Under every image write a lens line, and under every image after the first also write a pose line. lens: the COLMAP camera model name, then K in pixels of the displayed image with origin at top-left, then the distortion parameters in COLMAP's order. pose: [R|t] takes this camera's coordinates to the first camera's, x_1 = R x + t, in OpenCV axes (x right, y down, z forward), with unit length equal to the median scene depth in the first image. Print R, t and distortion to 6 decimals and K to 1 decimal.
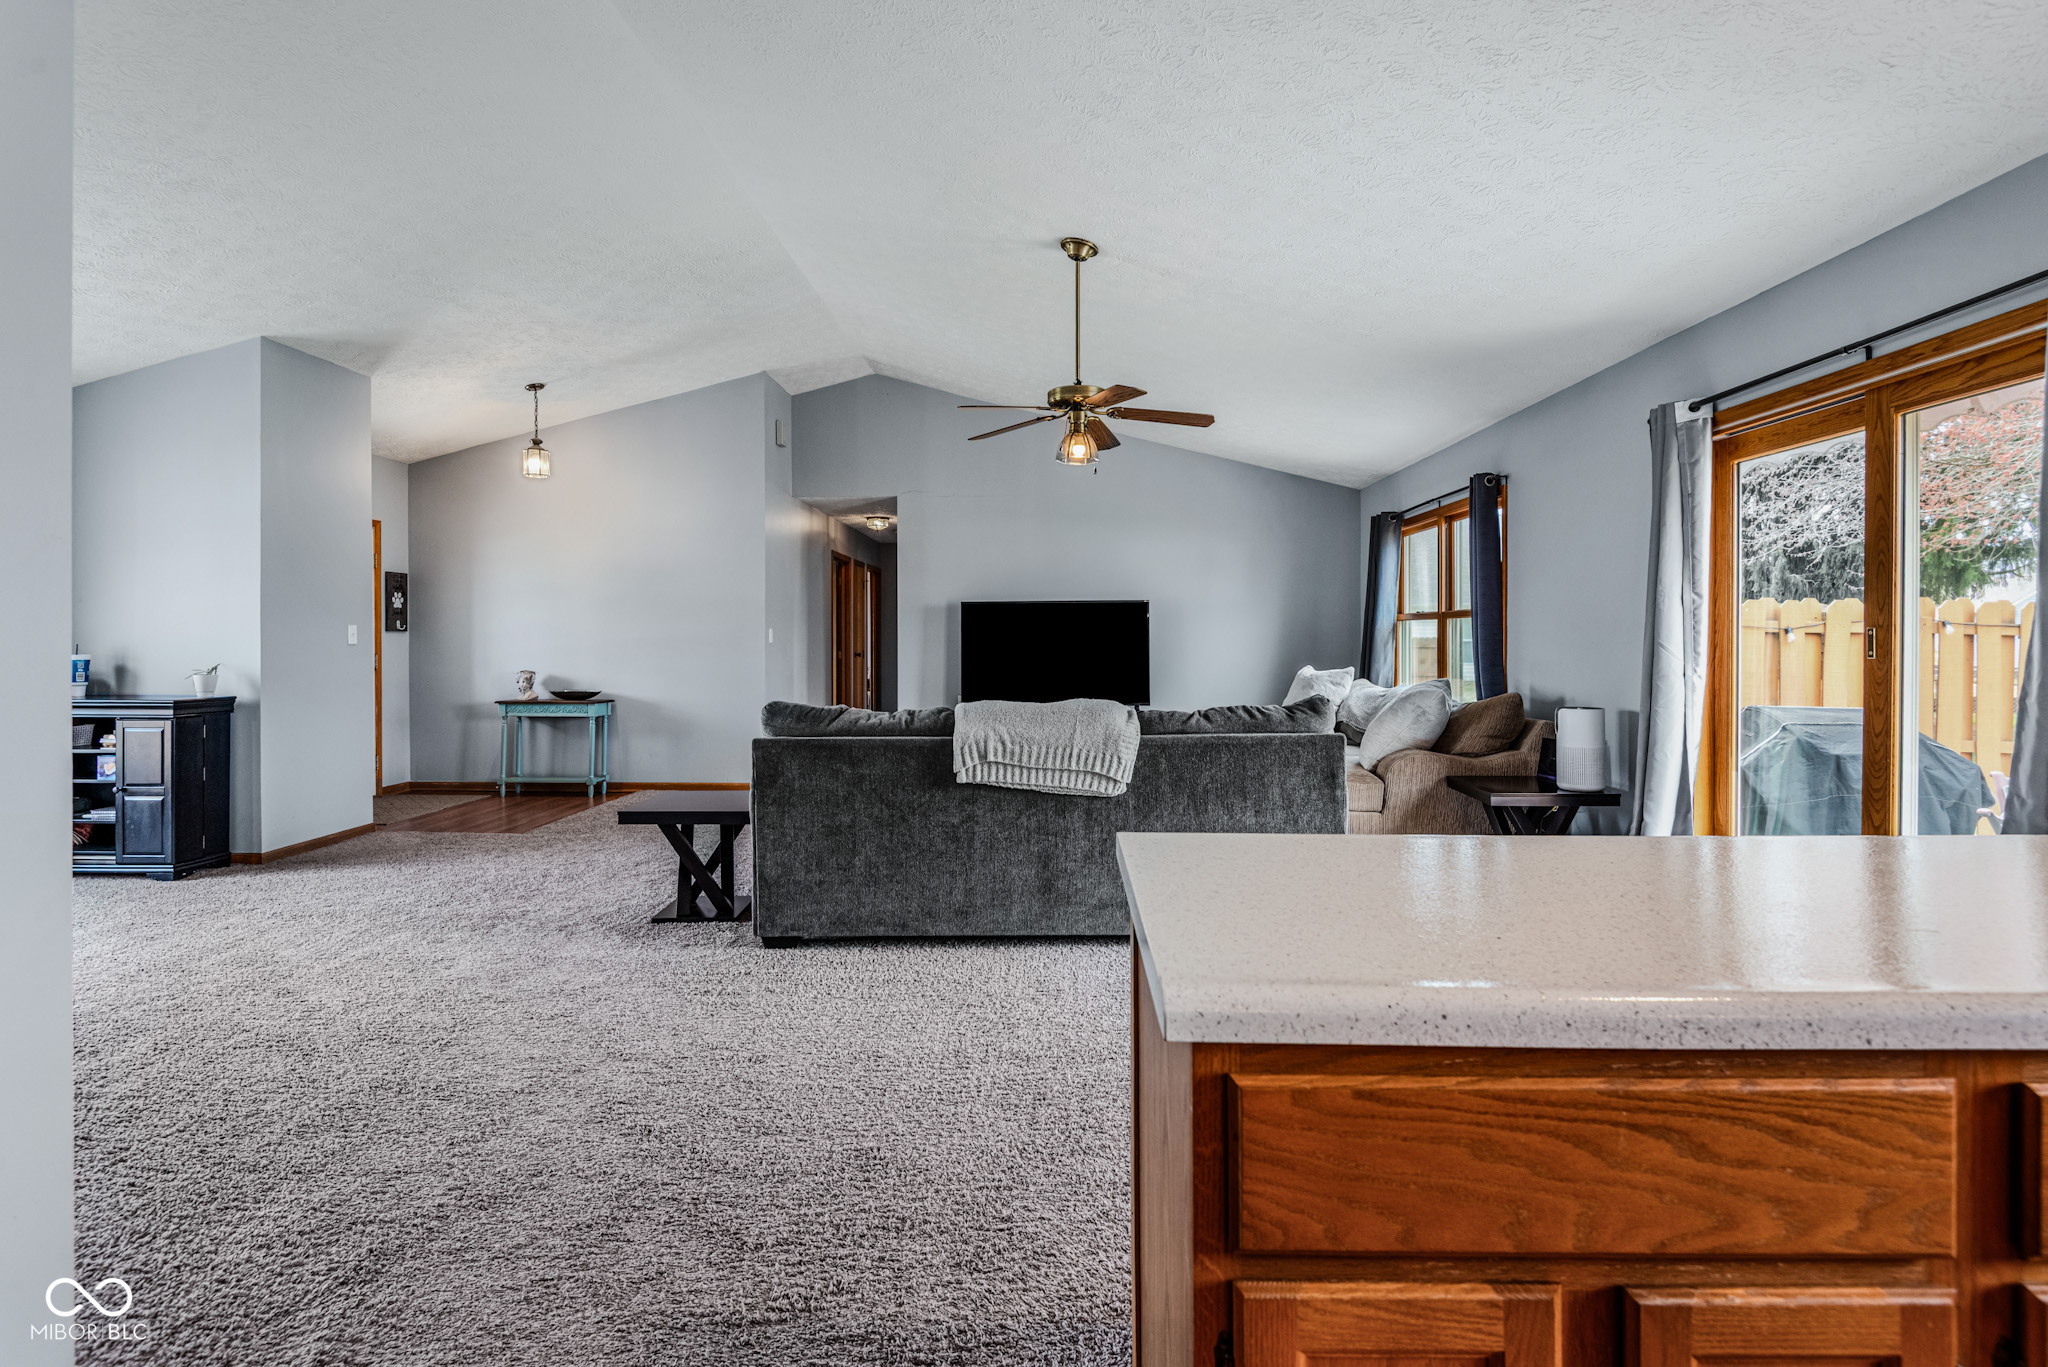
lens RADIAL K [[982.1, 0, 1027.8], [0, 982.1, 633.9], [0, 0, 1]] dist [0.003387, -0.012604]
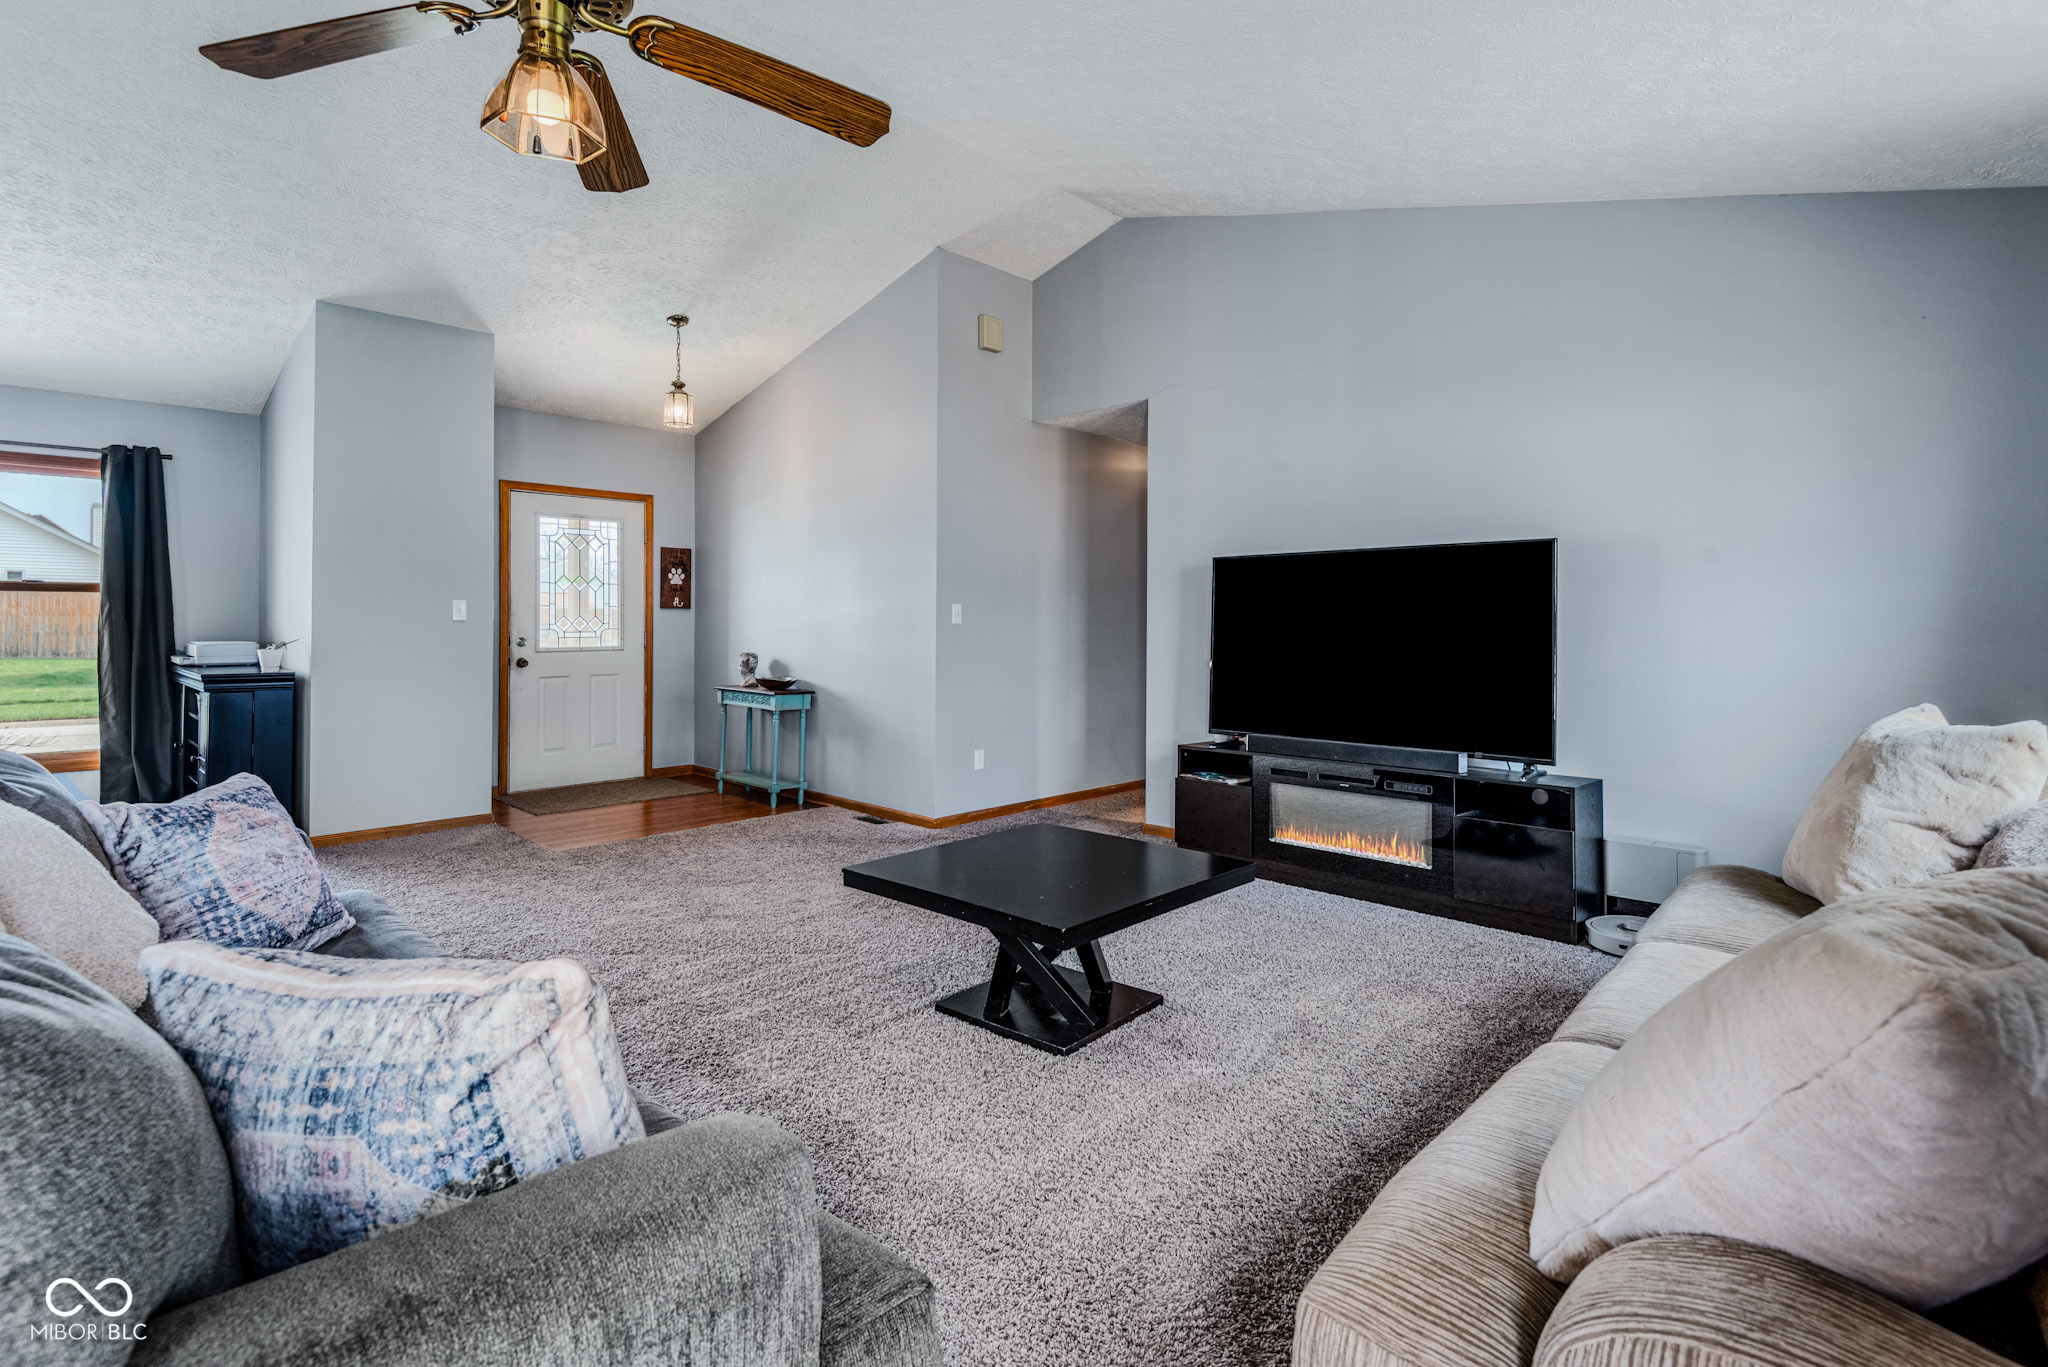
lens RADIAL K [[982.1, 0, 1027.8], [0, 982.1, 633.9], [0, 0, 1]] dist [0.003387, -0.012604]
pose [[0.732425, 0.015248, -0.680677, 0.271904], [-0.004065, 0.999829, 0.018023, 0.003277], [0.680836, -0.010433, 0.732362, 0.520931]]
